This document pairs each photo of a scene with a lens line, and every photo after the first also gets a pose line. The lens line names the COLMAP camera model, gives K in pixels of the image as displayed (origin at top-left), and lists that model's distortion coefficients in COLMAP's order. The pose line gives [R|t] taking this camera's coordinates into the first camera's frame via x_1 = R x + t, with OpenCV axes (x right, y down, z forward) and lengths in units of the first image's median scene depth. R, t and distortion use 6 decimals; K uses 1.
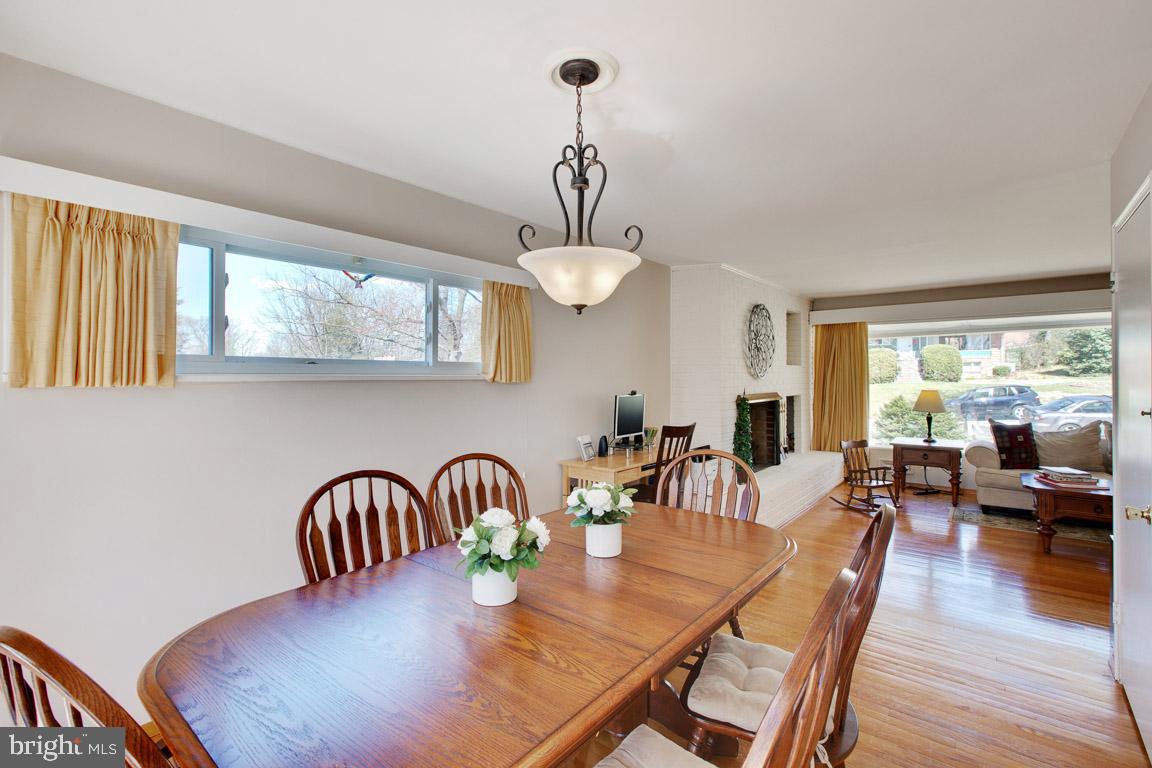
lens RADIAL K [[528.0, 0, 581.4], [0, 528.0, 381.7], [0, 0, 1]] dist [-0.029707, 0.006210]
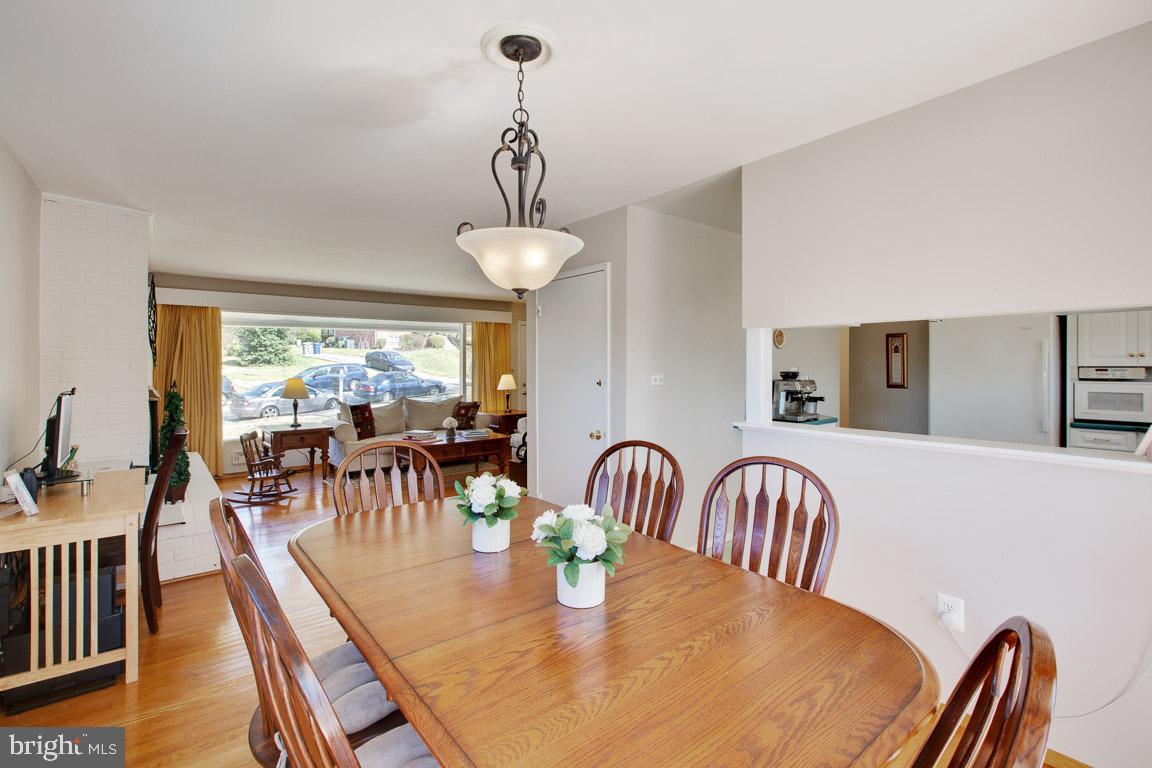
lens RADIAL K [[528.0, 0, 575.1], [0, 528.0, 377.0], [0, 0, 1]] dist [-0.029707, 0.006210]
pose [[0.208007, -0.016700, 0.977985, -0.080125], [0.006786, 0.999855, 0.015630, 0.000143], [-0.978104, 0.003386, 0.208090, 0.060287]]
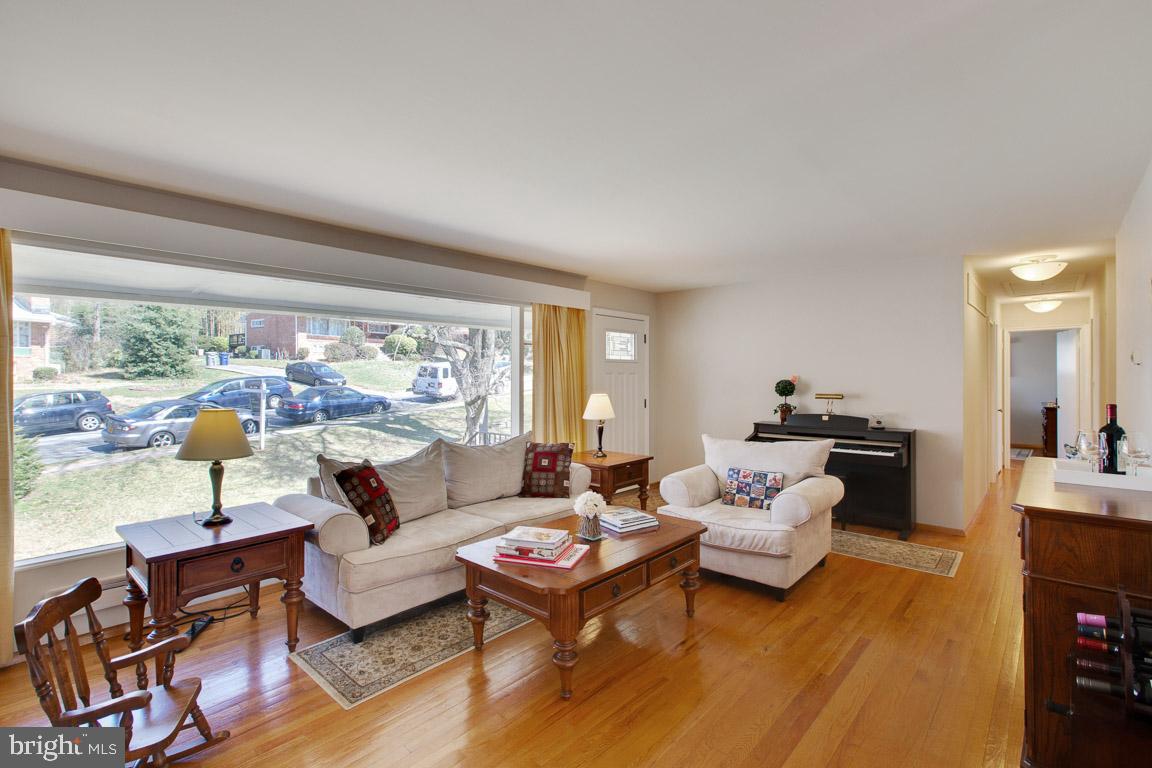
lens RADIAL K [[528.0, 0, 587.1], [0, 528.0, 374.4], [0, 0, 1]] dist [-0.029707, 0.006210]
pose [[0.054039, 0.011512, 0.998472, 0.069039], [0.009616, 0.999881, -0.012049, -0.001521], [-0.998493, 0.010252, 0.053921, 0.192270]]
